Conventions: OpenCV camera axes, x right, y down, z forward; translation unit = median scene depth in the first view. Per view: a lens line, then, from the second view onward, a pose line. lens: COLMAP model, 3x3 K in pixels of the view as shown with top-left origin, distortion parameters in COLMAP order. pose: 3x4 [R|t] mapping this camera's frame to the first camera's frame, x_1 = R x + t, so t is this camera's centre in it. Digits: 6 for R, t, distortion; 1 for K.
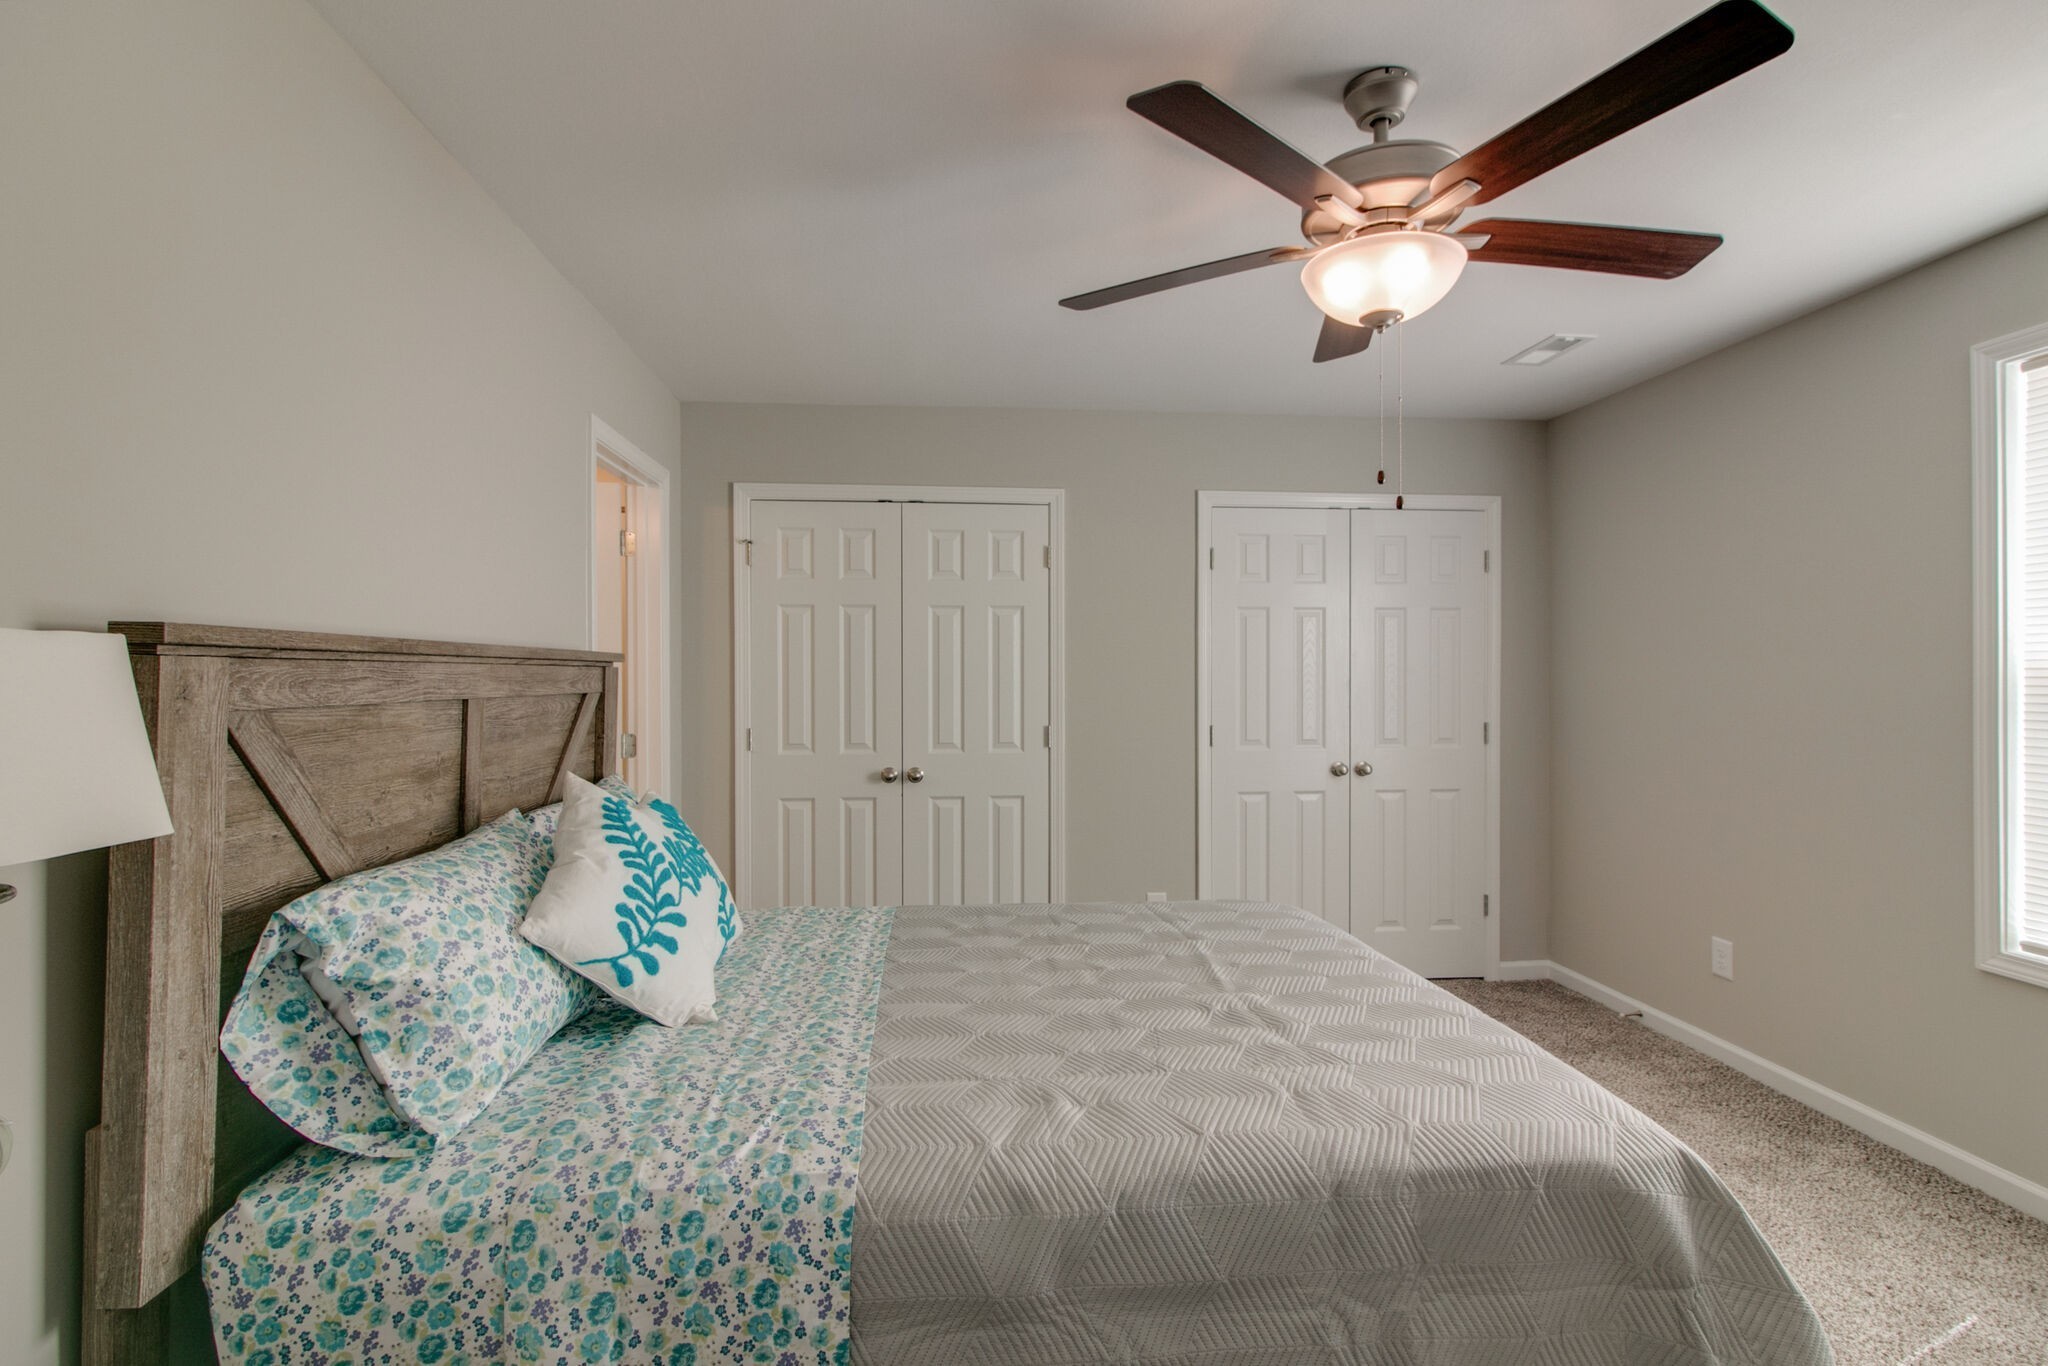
lens RADIAL K [[940.5, 0, 1027.7], [0, 940.5, 660.3], [0, 0, 1]] dist [-0.002882, -0.000441]
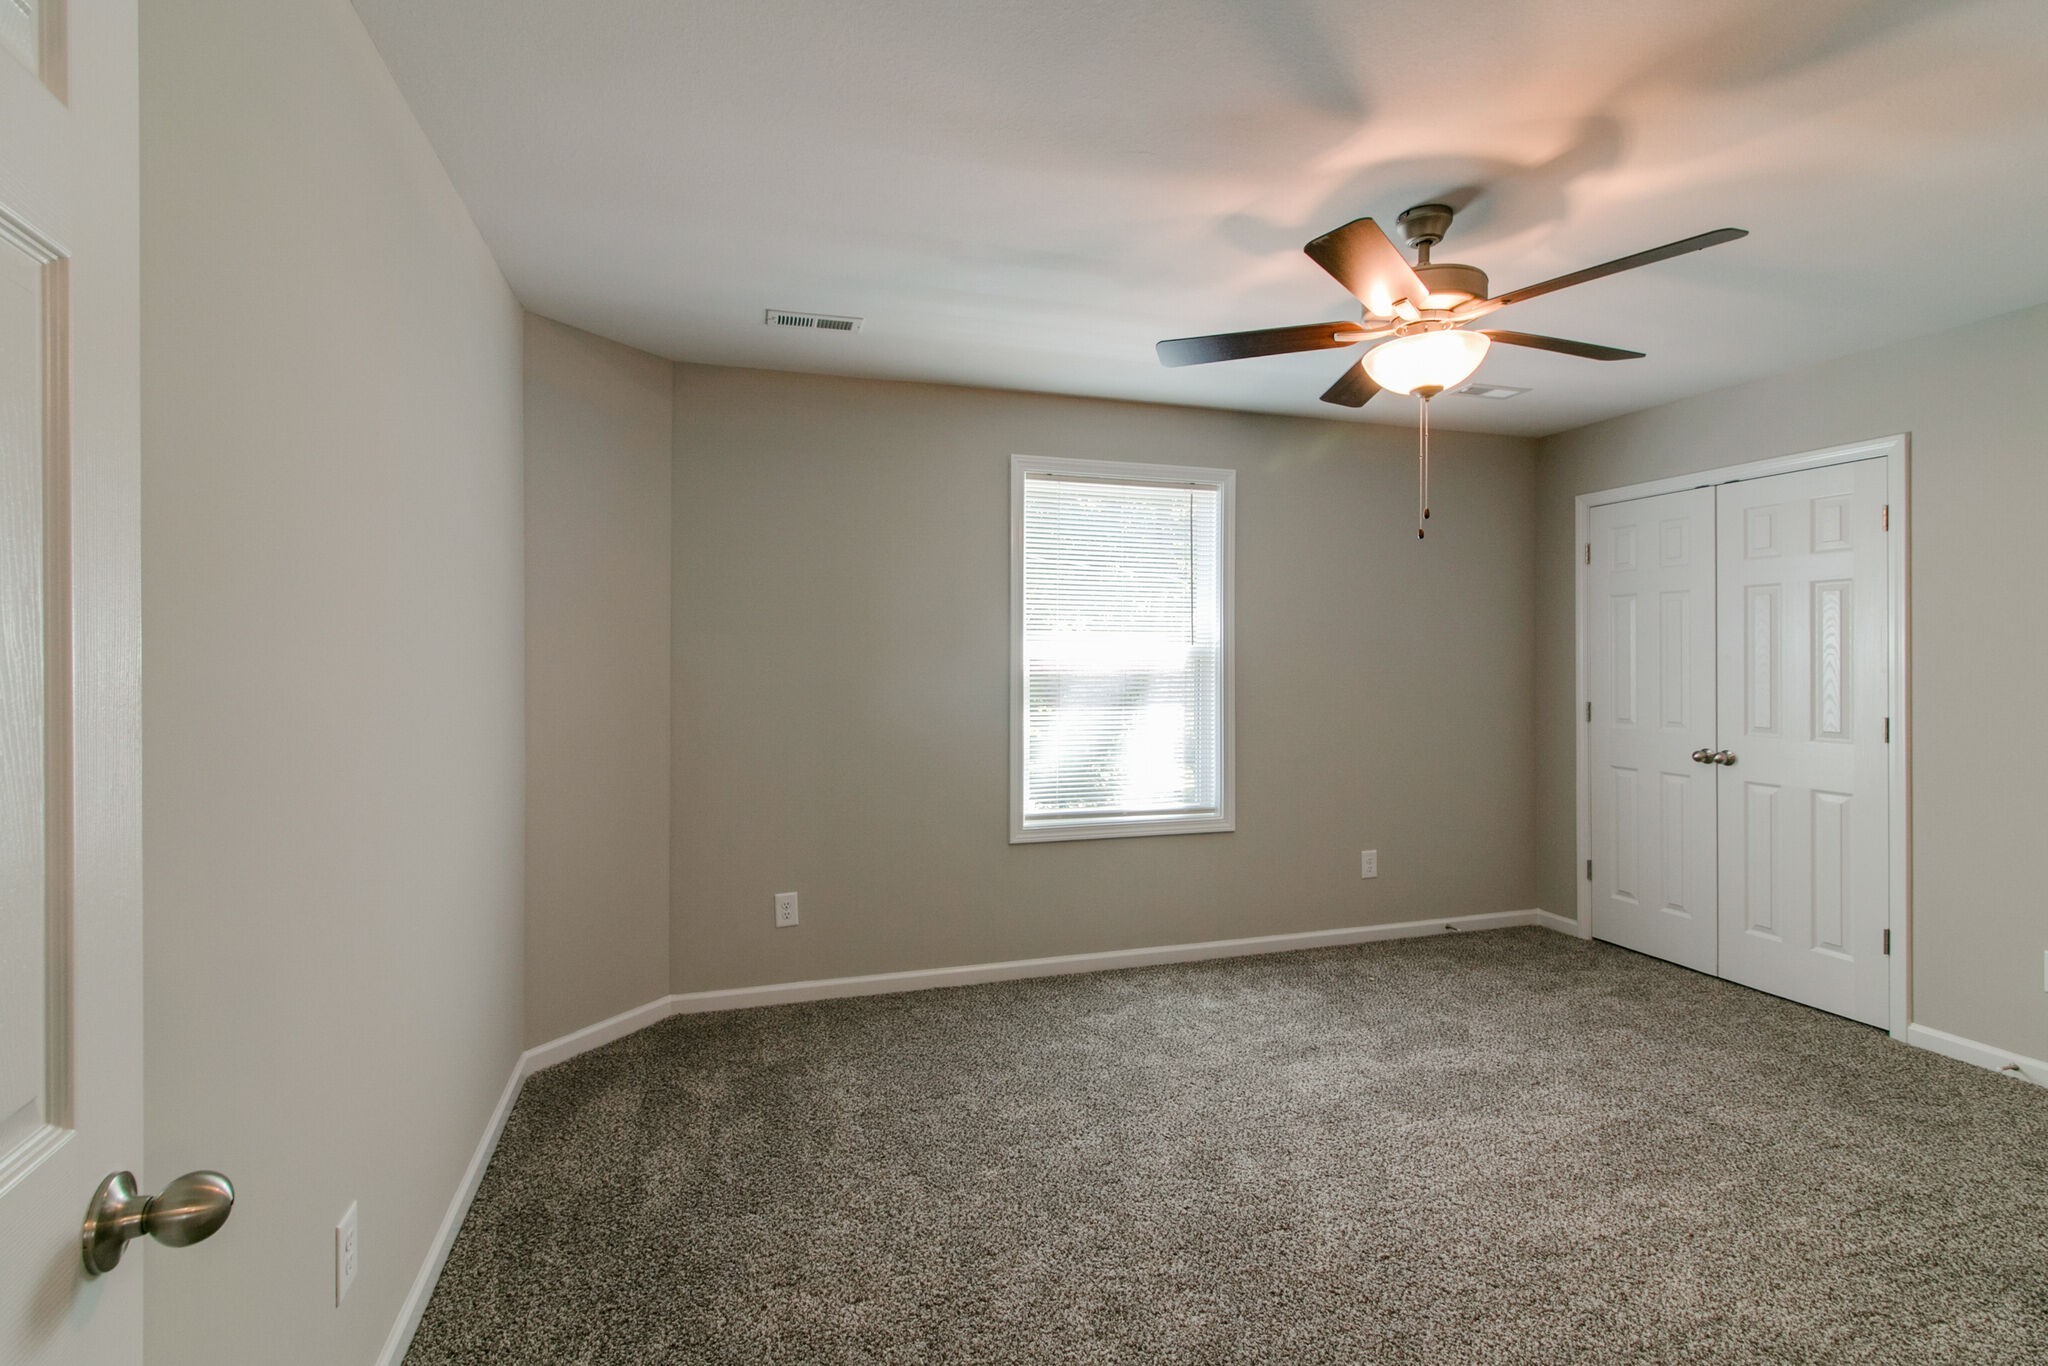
lens RADIAL K [[940.5, 0, 1027.7], [0, 940.5, 660.3], [0, 0, 1]] dist [-0.002882, -0.000441]
pose [[0.205934, 0.001819, -0.978564, 1.431079], [0.022537, 0.999724, 0.006601, -0.007467], [0.978306, -0.023413, 0.205836, 0.140371]]
